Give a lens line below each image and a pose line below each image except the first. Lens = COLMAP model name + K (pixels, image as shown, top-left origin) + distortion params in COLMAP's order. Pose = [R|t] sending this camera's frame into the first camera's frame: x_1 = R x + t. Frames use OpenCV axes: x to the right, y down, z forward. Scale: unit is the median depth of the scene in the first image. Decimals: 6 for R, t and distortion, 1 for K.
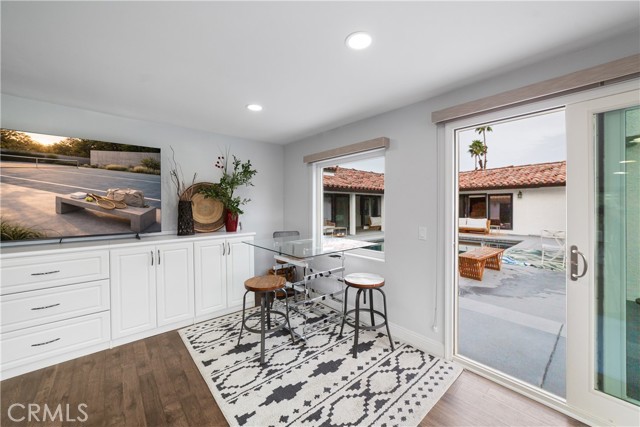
lens RADIAL K [[243.9, 0, 318.5], [0, 243.9, 210.8], [0, 0, 1]] dist [0.000755, 0.000245]
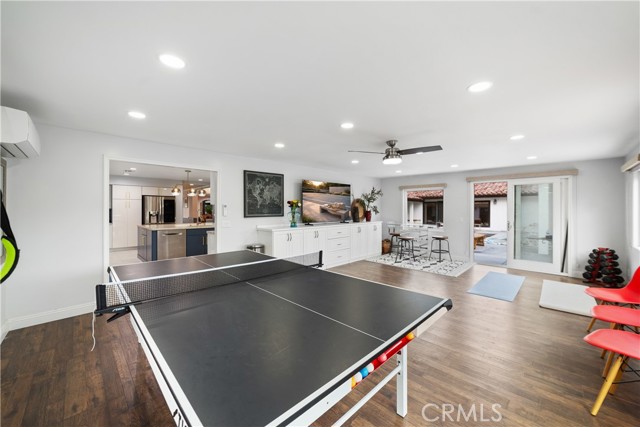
lens RADIAL K [[250.5, 0, 320.0], [0, 250.5, 213.5], [0, 0, 1]] dist [0.000397, 0.000176]
pose [[0.996885, 0.002944, 0.078819, -1.161869], [-0.002841, 0.999995, -0.001417, 0.022686], [-0.078823, 0.001188, 0.996888, -1.421145]]
